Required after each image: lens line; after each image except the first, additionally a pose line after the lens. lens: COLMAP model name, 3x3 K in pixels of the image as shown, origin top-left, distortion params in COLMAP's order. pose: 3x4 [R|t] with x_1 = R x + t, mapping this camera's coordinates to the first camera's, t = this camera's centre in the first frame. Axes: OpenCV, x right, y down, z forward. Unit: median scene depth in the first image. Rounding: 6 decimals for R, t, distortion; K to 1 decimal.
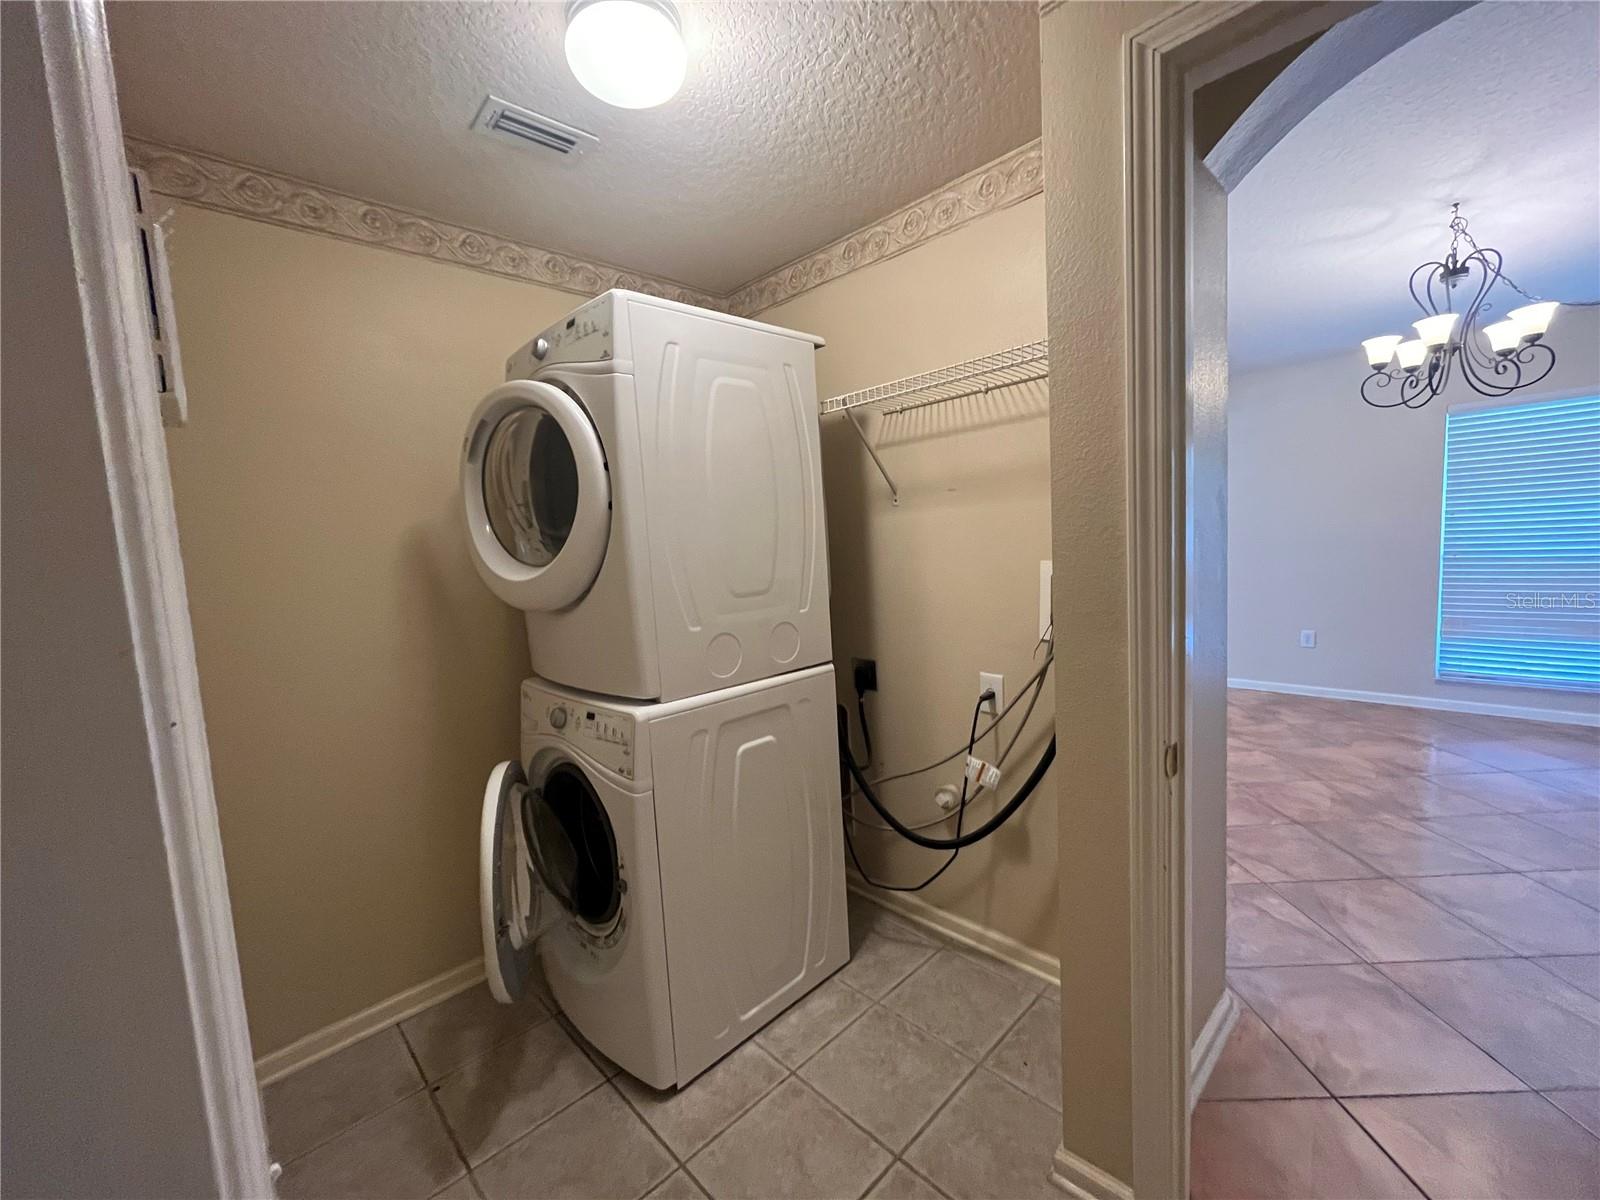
lens RADIAL K [[655.8, 0, 800.2], [0, 655.8, 595.5], [0, 0, 1]] dist [0.012913, 0.000289]
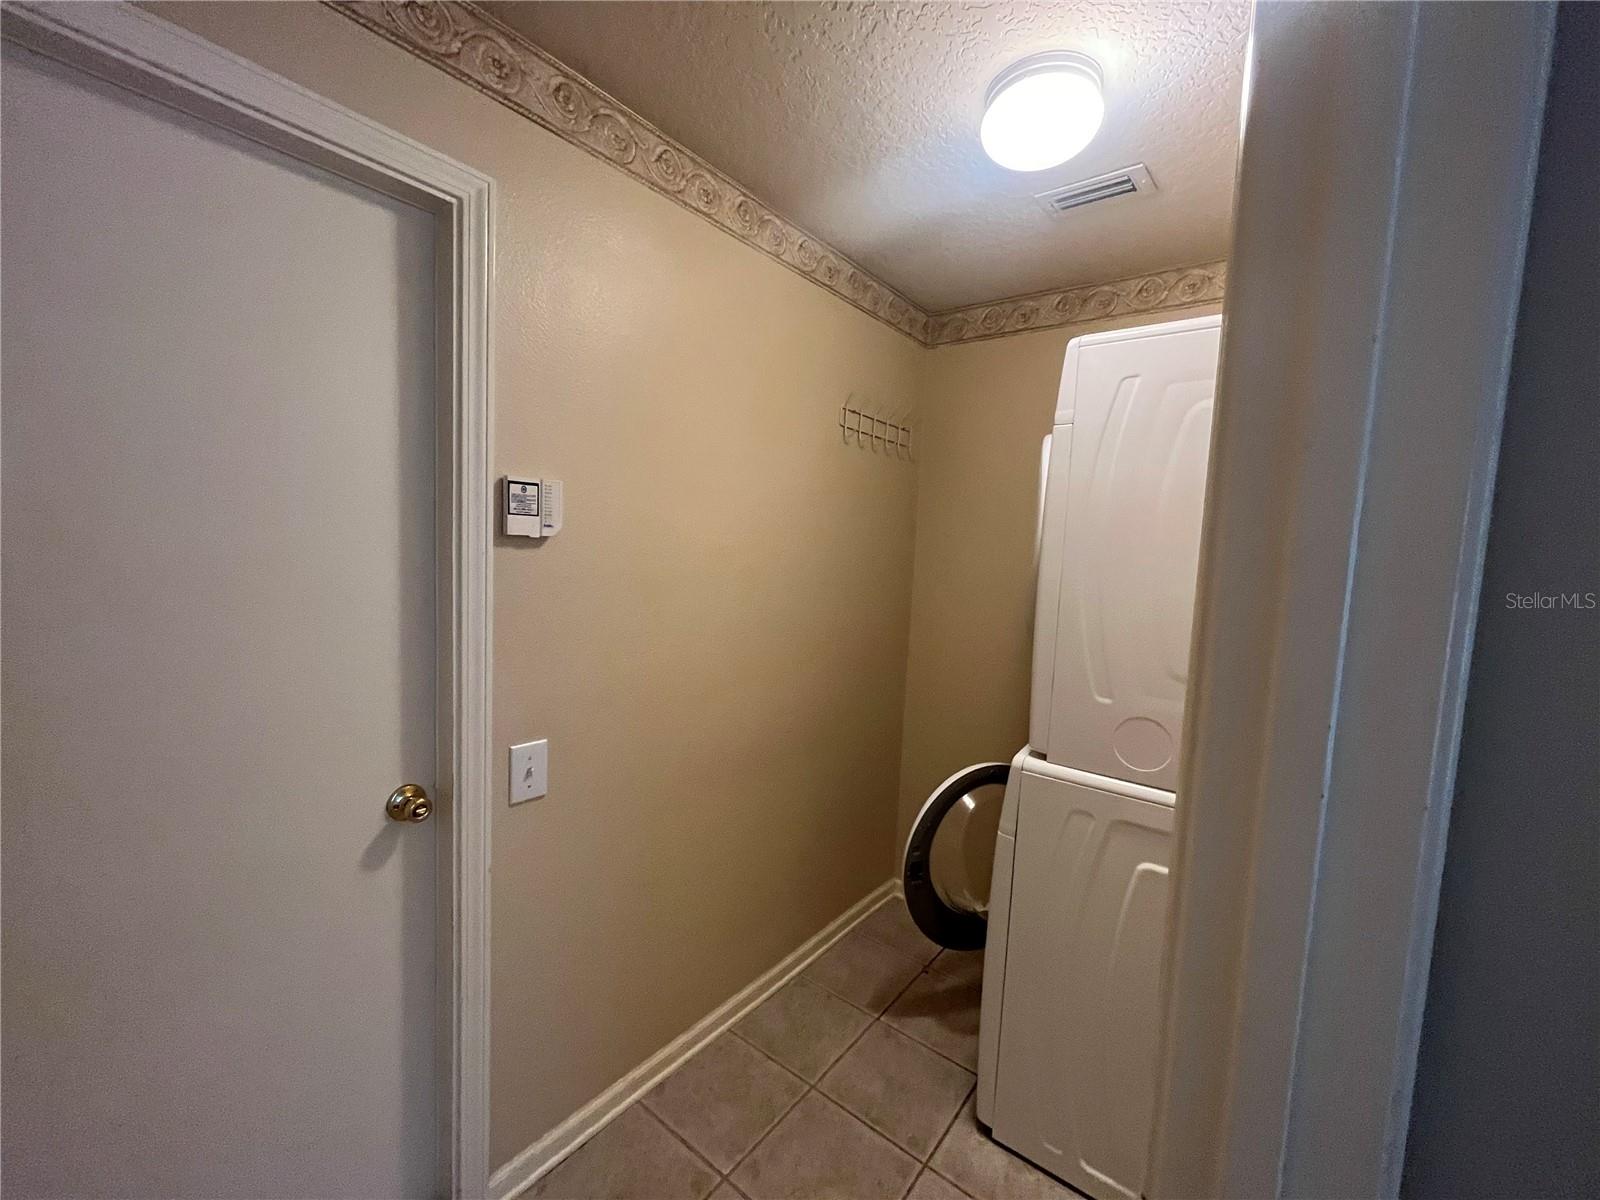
lens RADIAL K [[655.8, 0, 800.2], [0, 655.8, 595.5], [0, 0, 1]] dist [0.012913, 0.000289]
pose [[0.145068, 0.143822, -0.978913, 0.631734], [-0.143684, 0.981953, 0.122976, -0.138147], [0.978933, 0.122814, 0.163115, 0.448491]]
